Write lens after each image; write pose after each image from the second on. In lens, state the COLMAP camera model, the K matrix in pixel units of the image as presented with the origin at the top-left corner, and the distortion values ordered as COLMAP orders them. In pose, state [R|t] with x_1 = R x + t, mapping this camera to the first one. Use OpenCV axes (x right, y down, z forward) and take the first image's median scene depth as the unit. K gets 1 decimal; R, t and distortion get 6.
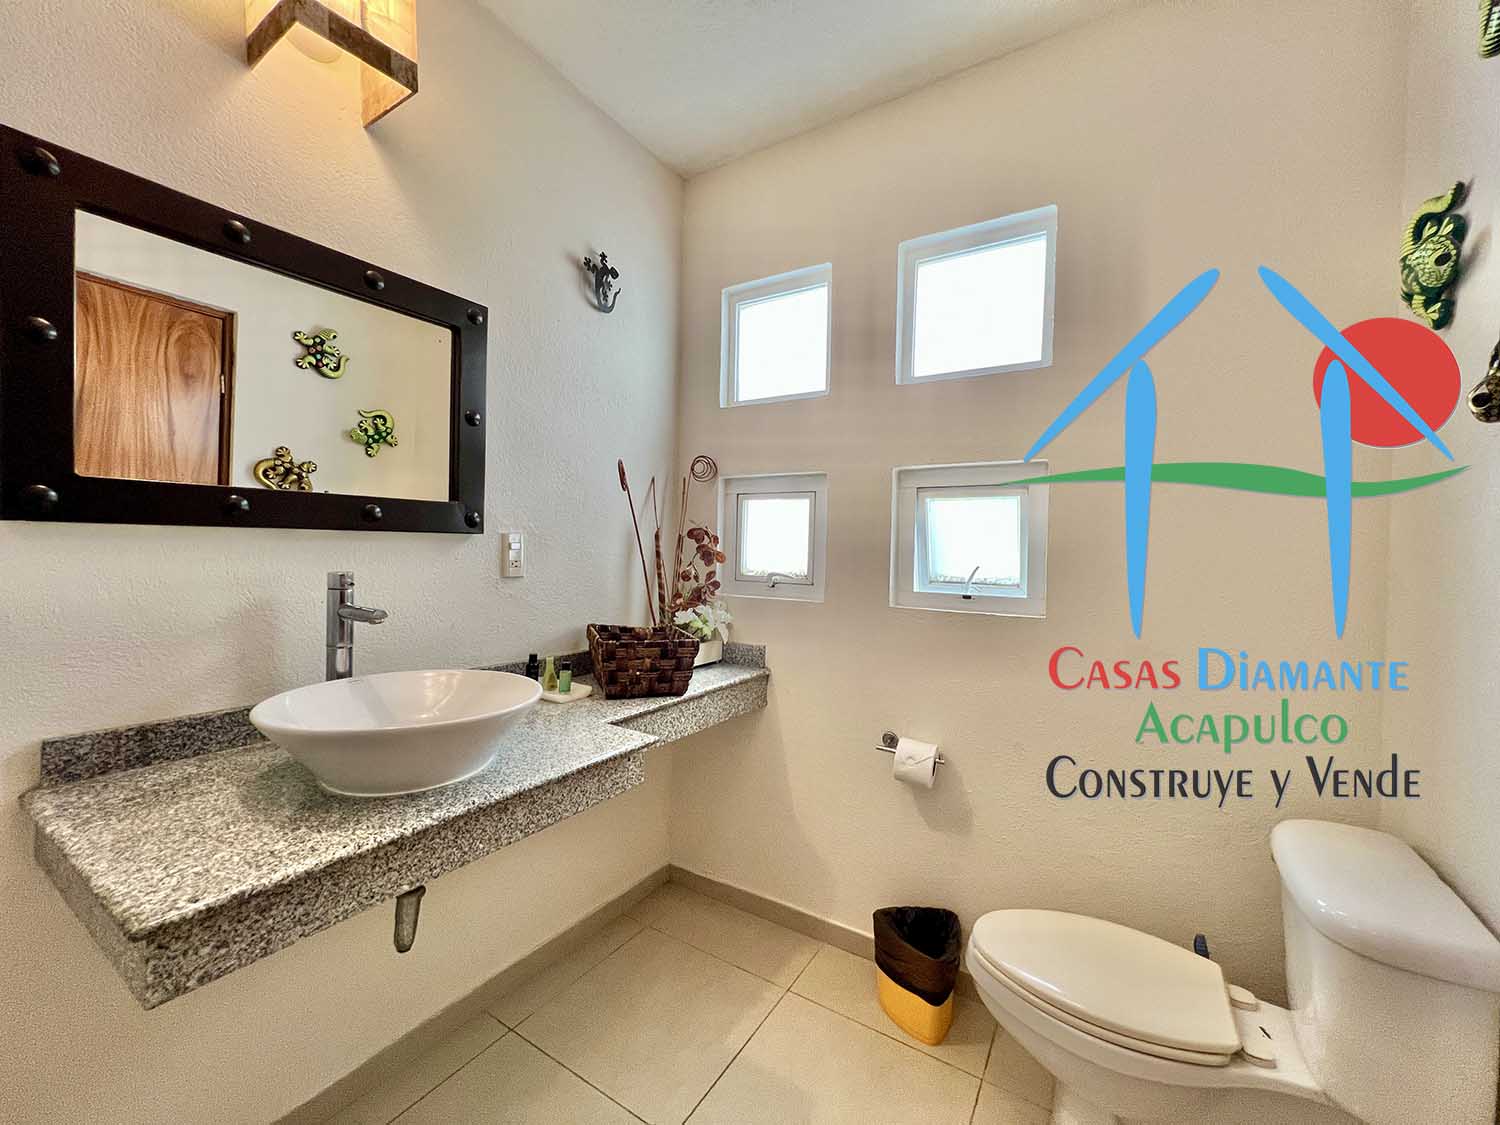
lens RADIAL K [[600.2, 0, 751.2], [0, 600.2, 562.6], [0, 0, 1]] dist [-0.001908, 0.000815]
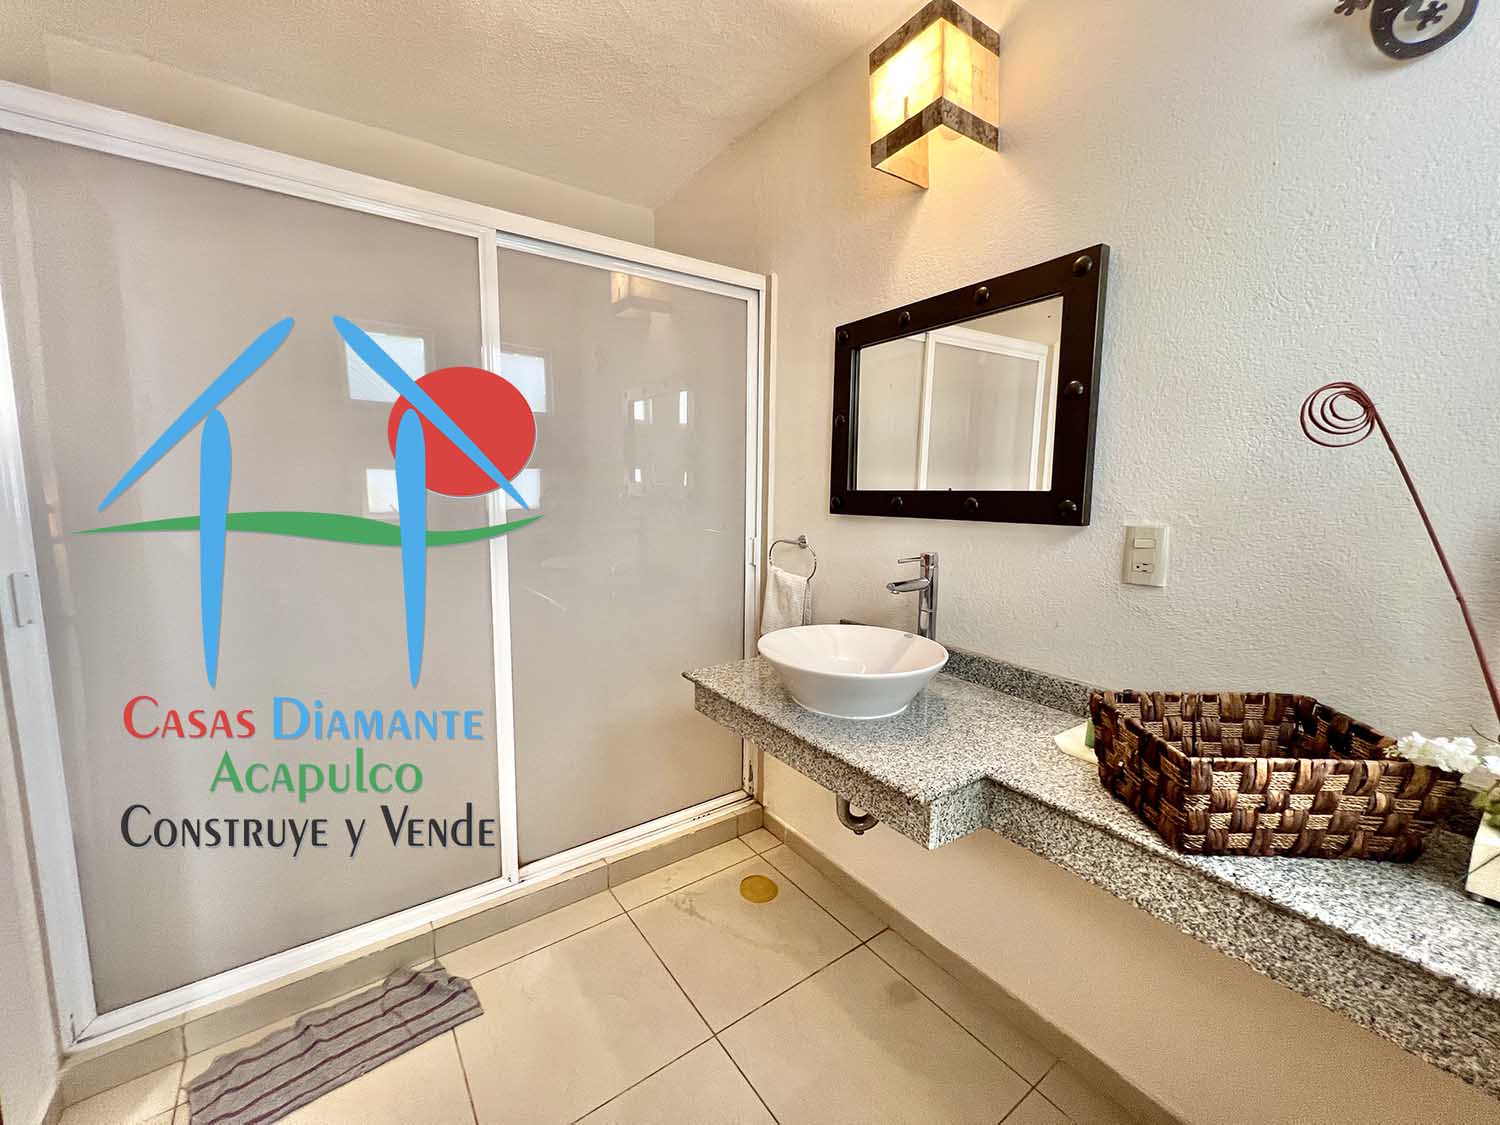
lens RADIAL K [[600.2, 0, 748.1], [0, 600.2, 566.5], [0, 0, 1]] dist [-0.001908, 0.000815]
pose [[-0.389729, 0.085706, -0.916933, 0.530495], [-0.042955, 0.992885, 0.111063, -0.067609], [0.919927, 0.082671, -0.383274, 0.938186]]
